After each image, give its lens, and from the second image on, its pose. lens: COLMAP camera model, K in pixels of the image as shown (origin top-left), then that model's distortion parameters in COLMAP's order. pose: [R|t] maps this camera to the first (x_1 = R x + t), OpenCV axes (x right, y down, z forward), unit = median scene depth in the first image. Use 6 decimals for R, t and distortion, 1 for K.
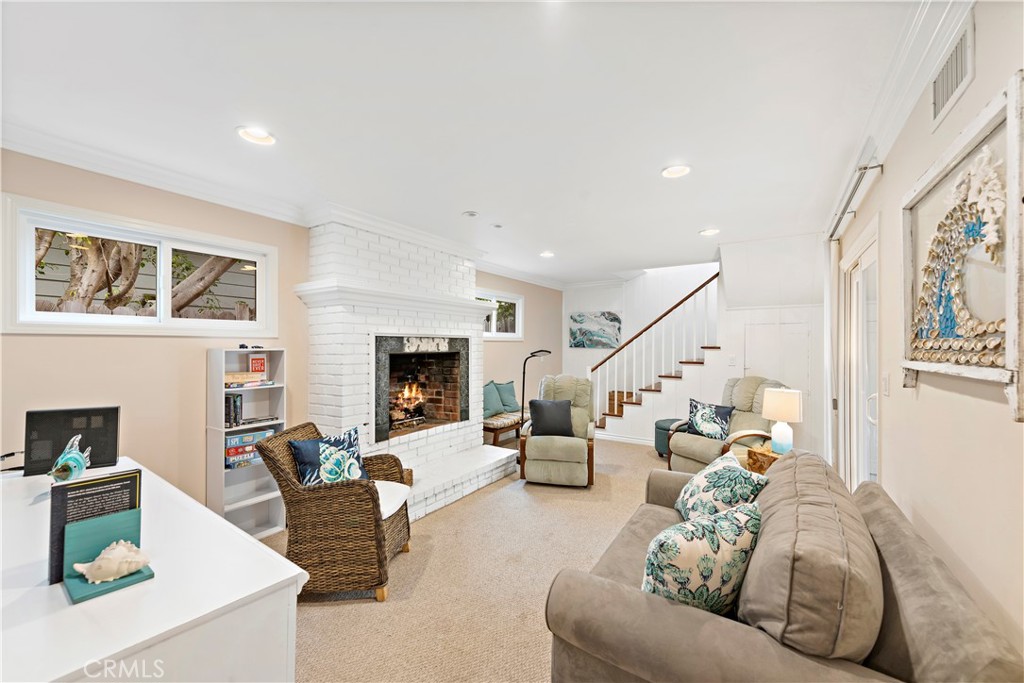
lens RADIAL K [[398.6, 0, 513.3], [0, 398.6, 343.1], [0, 0, 1]] dist [0.016510, -0.005456]
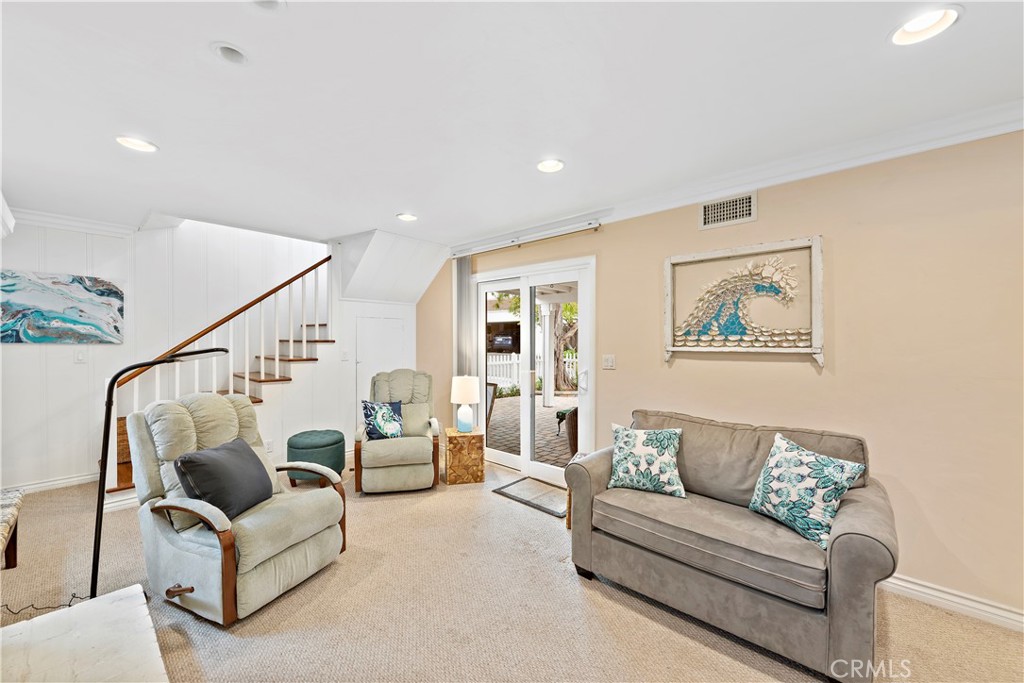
lens RADIAL K [[398.6, 0, 513.3], [0, 398.6, 343.1], [0, 0, 1]] dist [0.016510, -0.005456]
pose [[0.153399, -0.008718, 0.988126, -0.301511], [-0.006127, 0.999933, 0.009774, 0.004140], [-0.988145, -0.007553, 0.153335, 0.462086]]
